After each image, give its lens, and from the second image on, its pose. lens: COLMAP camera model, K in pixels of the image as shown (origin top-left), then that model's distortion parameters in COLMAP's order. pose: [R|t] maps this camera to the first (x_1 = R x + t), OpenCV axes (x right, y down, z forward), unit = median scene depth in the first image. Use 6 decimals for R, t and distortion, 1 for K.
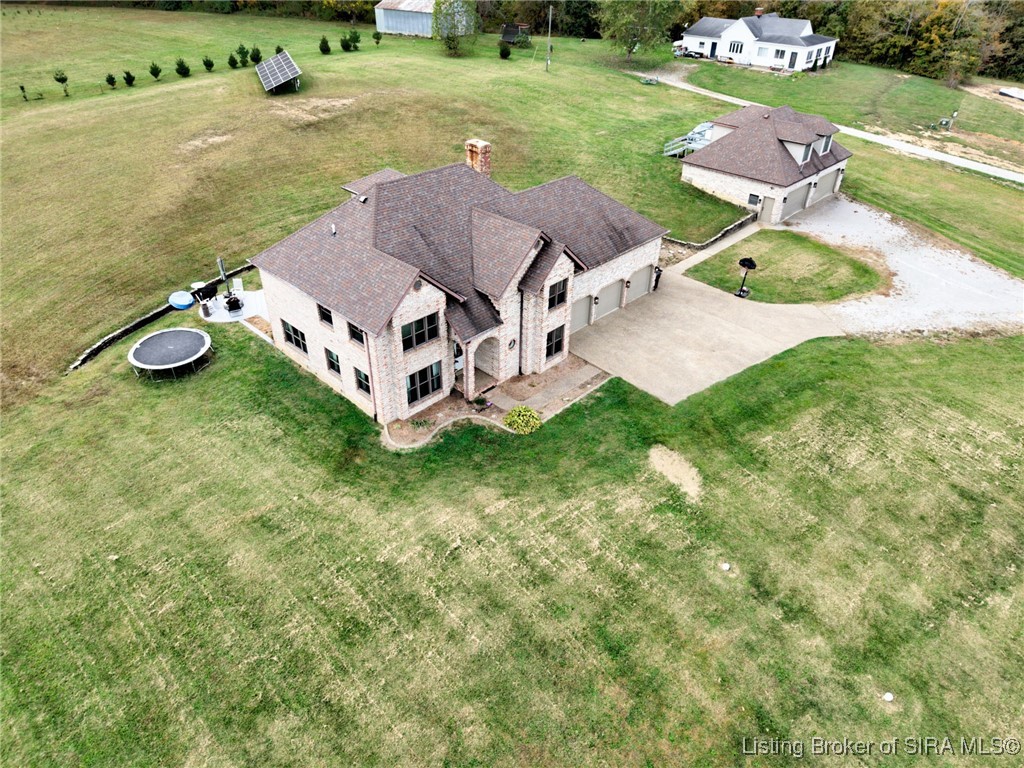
lens RADIAL K [[682.9, 0, 512.0], [0, 682.9, 384.0], [0, 0, 1]] dist [0.056682, -0.052256]
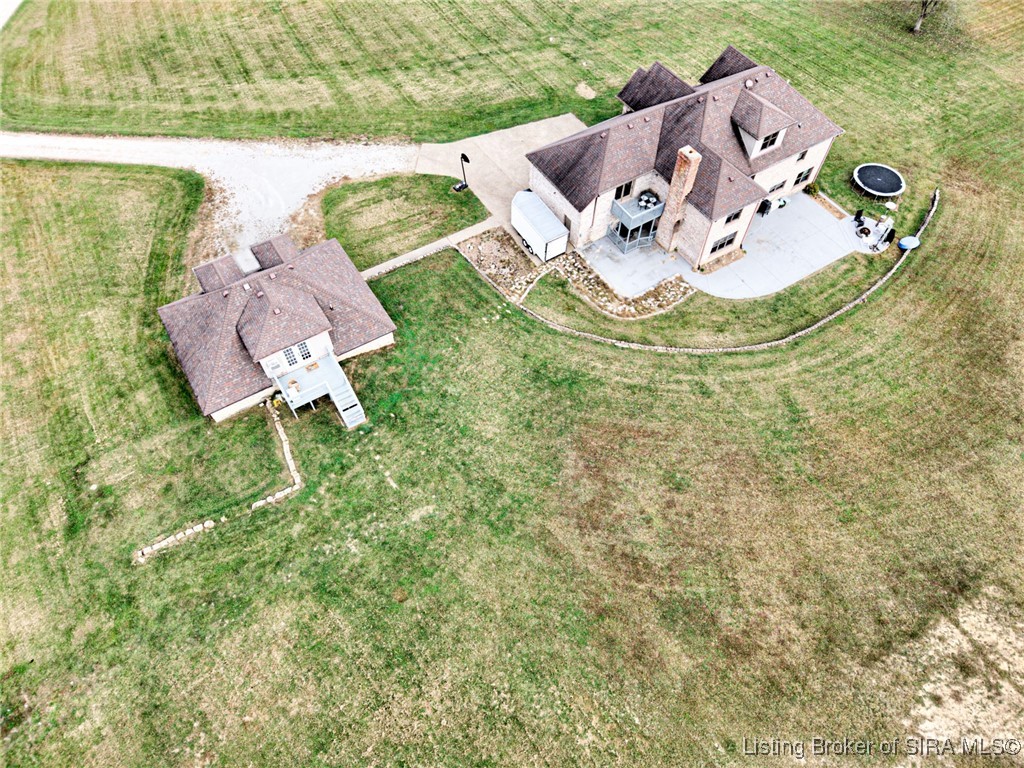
lens RADIAL K [[682.9, 0, 512.0], [0, 682.9, 384.0], [0, 0, 1]] dist [0.056682, -0.052256]
pose [[-0.971490, -0.208820, 0.112256, 0.029683], [0.111441, 0.015702, 0.993647, -1.781361], [-0.209256, 0.977828, 0.008017, 1.717258]]
